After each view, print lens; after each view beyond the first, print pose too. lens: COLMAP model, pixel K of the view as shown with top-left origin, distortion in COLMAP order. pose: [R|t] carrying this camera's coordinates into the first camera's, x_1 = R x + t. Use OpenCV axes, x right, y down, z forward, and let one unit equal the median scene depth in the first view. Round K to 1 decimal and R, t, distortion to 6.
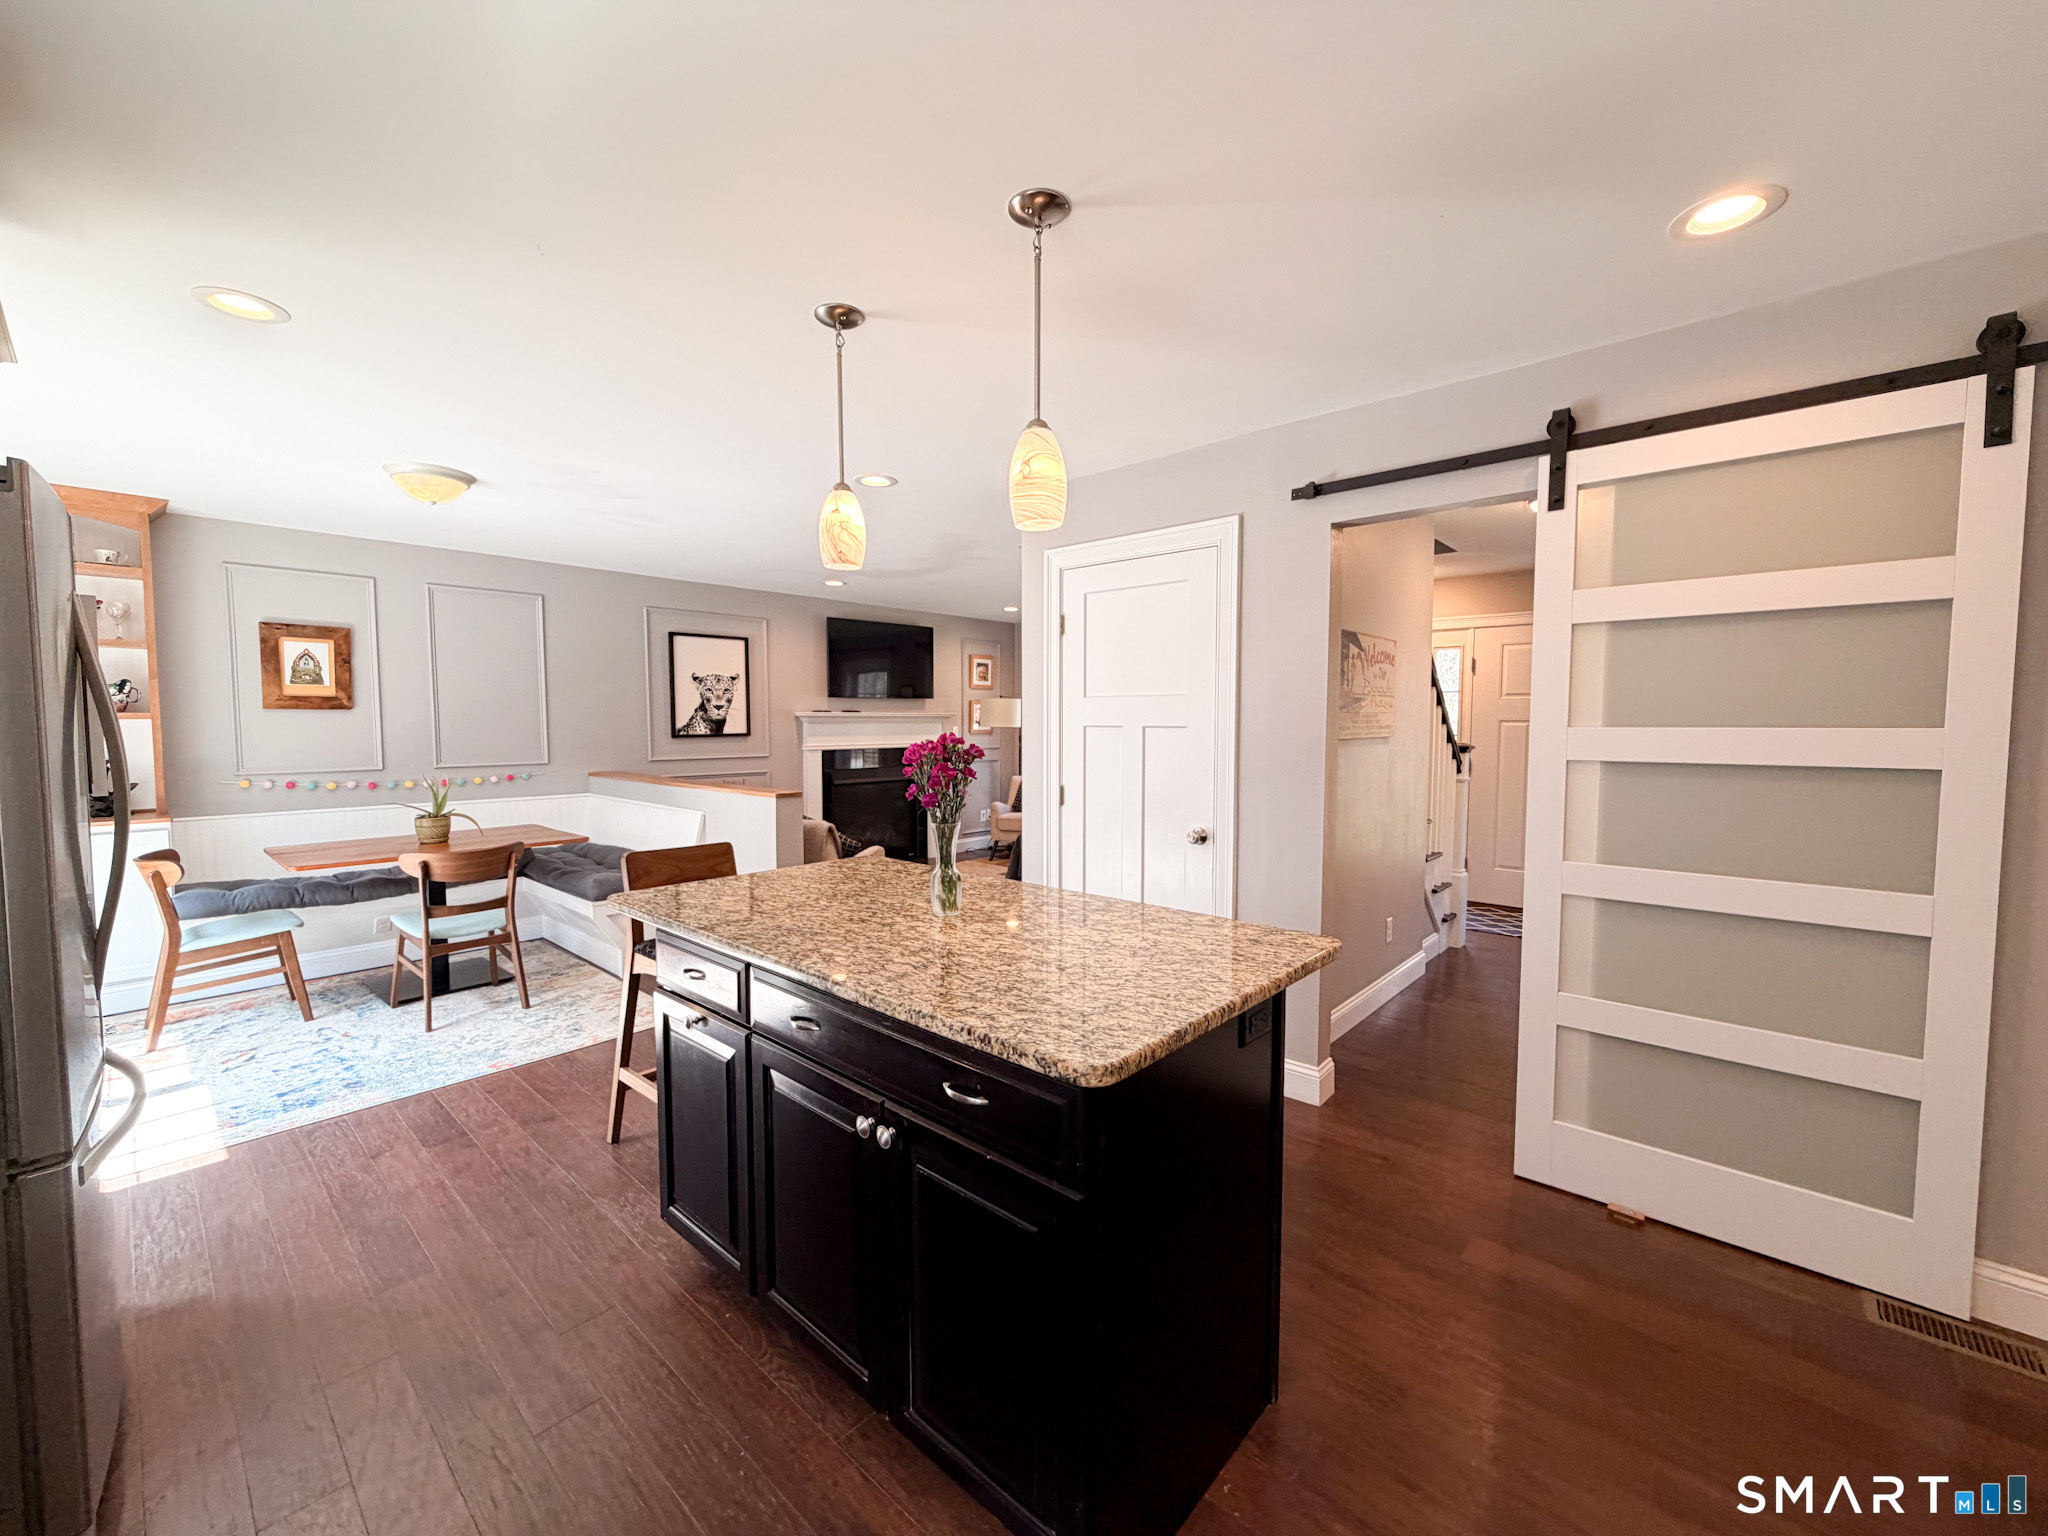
lens RADIAL K [[818.6, 0, 1024.0], [0, 818.6, 768.0], [0, 0, 1]] dist [0.000481, -0.000018]
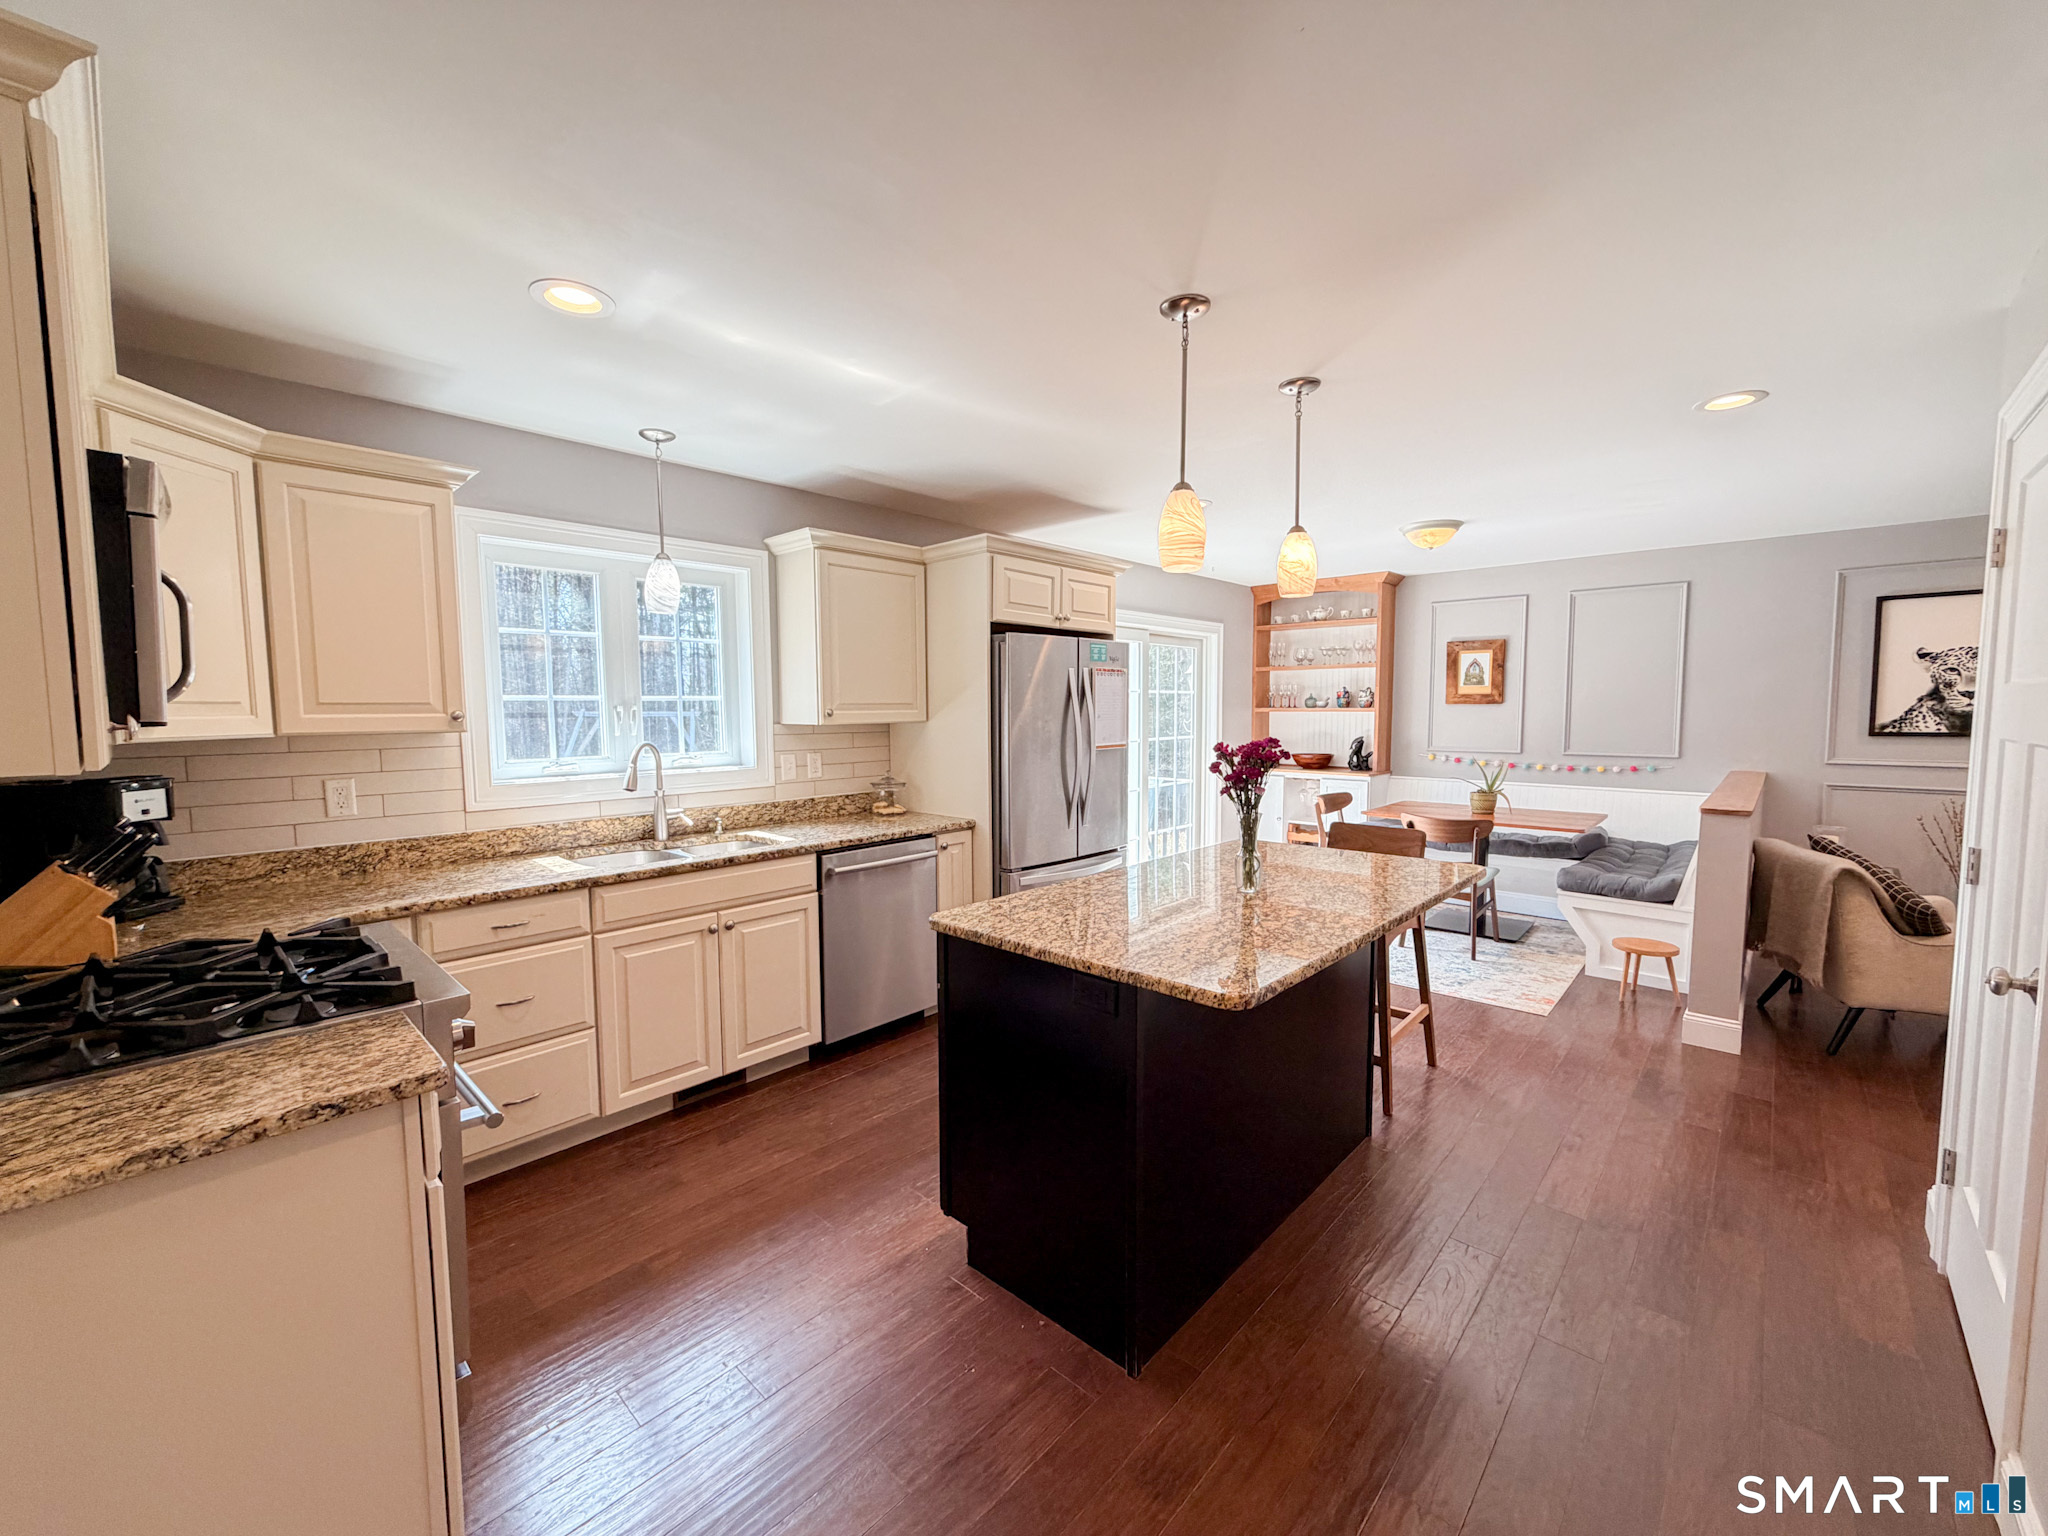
lens RADIAL K [[818.6, 0, 1024.0], [0, 818.6, 768.0], [0, 0, 1]] dist [0.000481, -0.000018]
pose [[-0.018362, 0.075046, -0.997011, 0.489626], [-0.053589, 0.995672, 0.075932, -0.031824], [0.998394, 0.054823, -0.014261, 0.311997]]
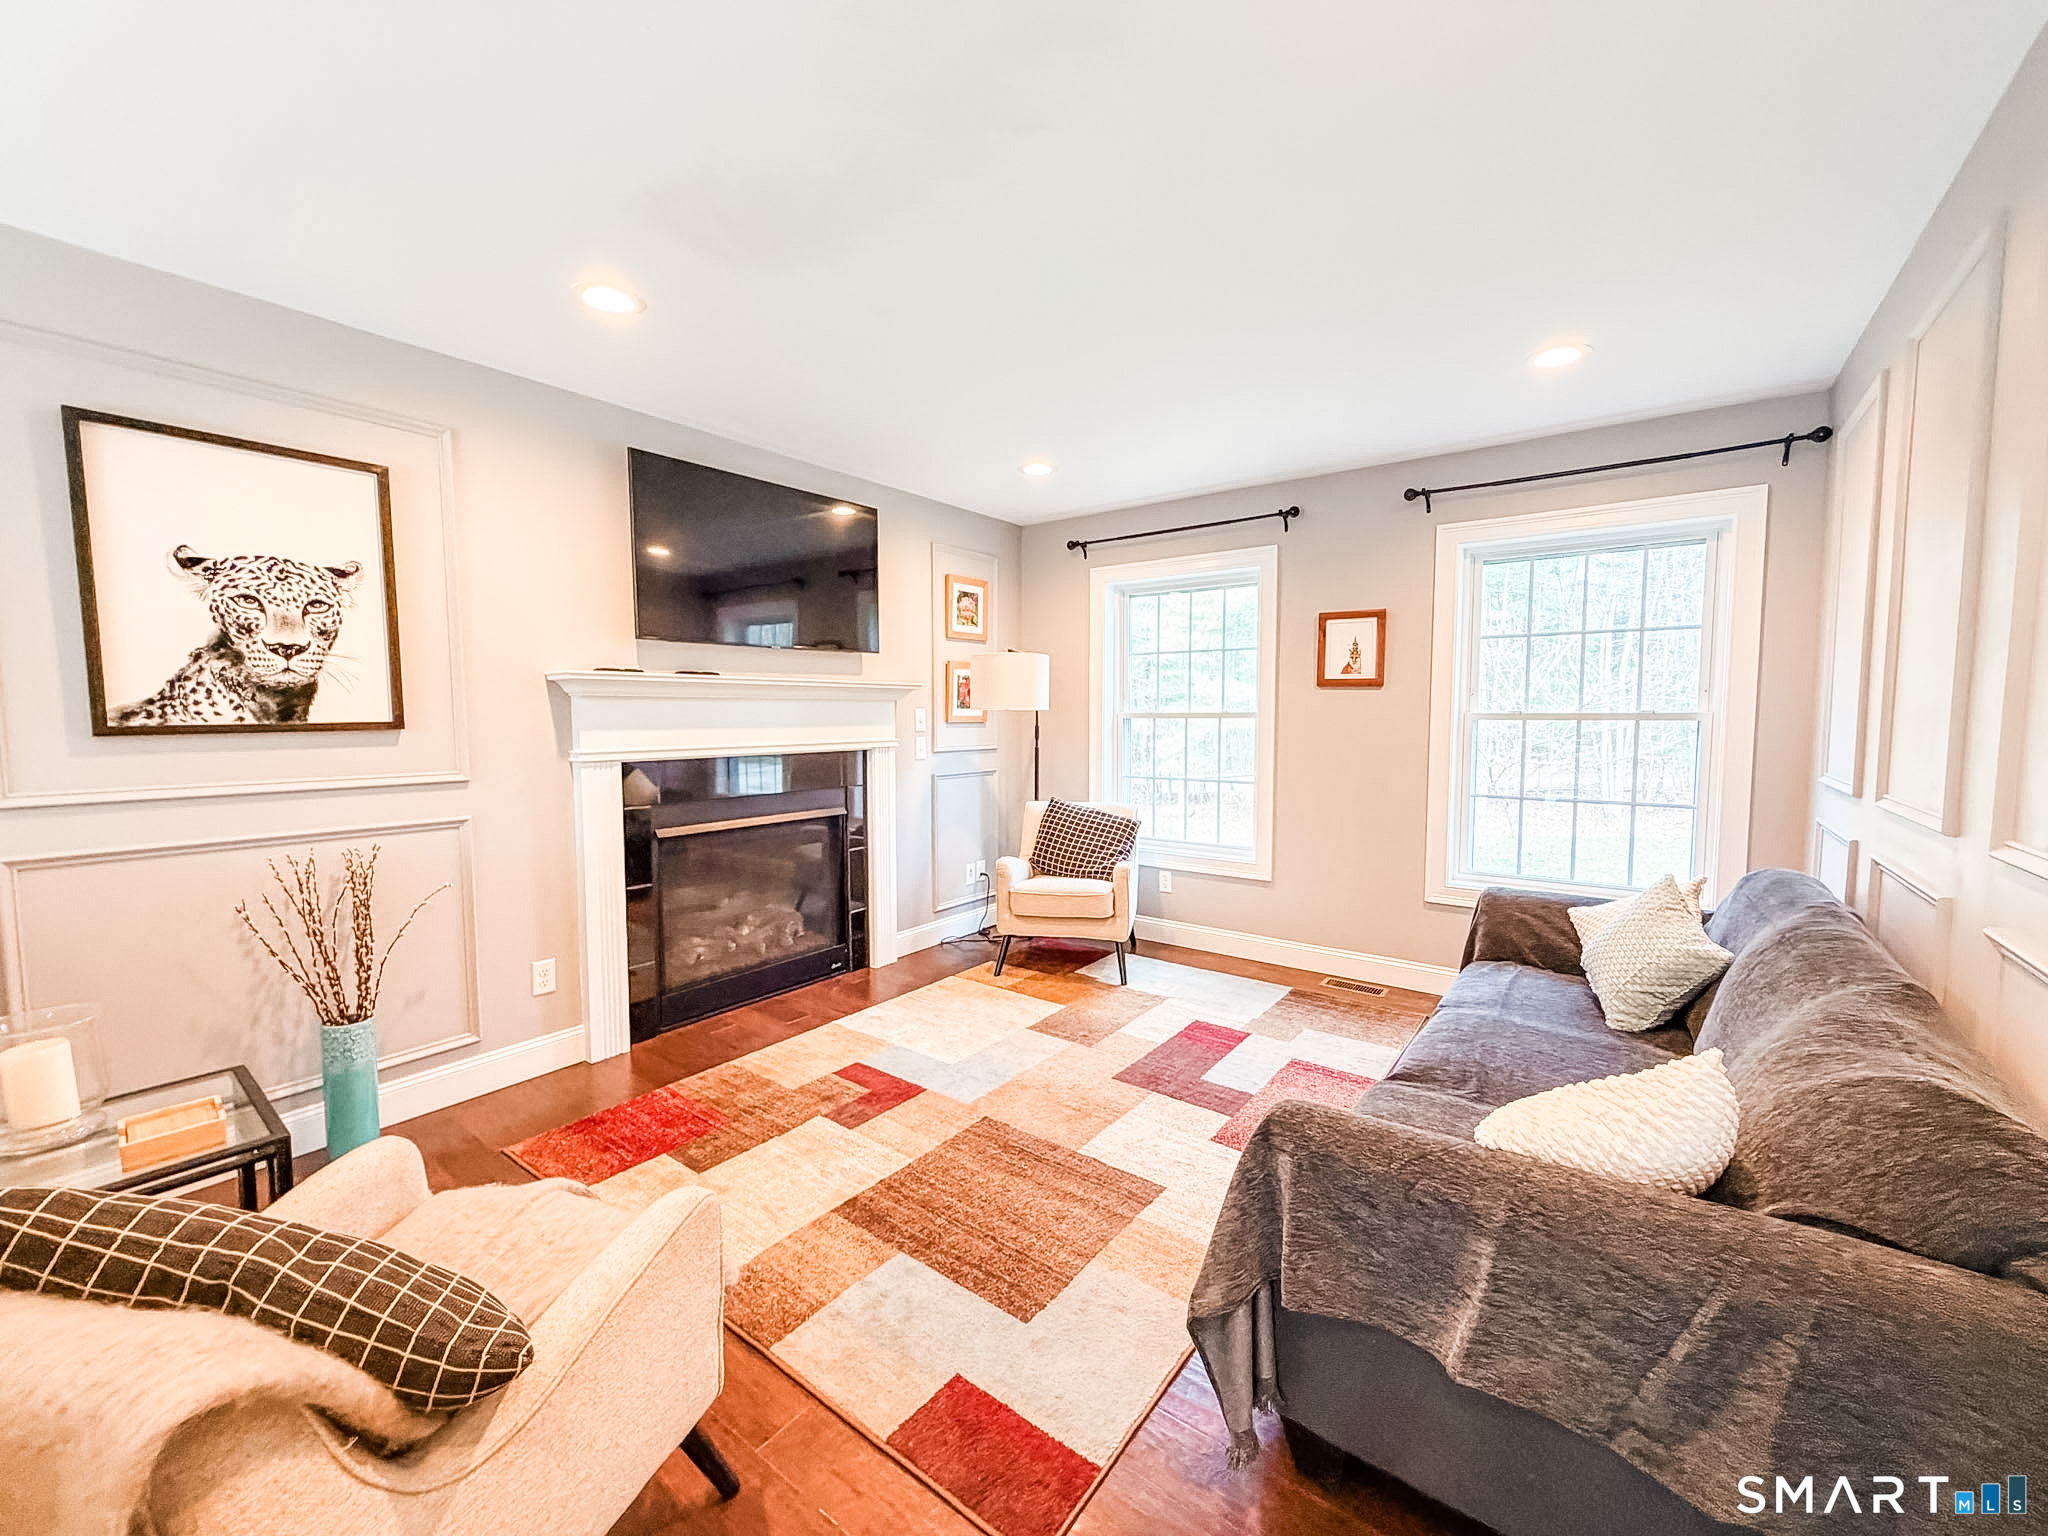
lens RADIAL K [[818.6, 0, 1024.0], [0, 818.6, 768.0], [0, 0, 1]] dist [-0.000132, 0.000112]
pose [[0.996309, -0.007727, 0.085493, -0.118324], [0.006754, 0.999909, 0.011664, -0.035383], [-0.085576, -0.011043, 0.996270, 0.892084]]
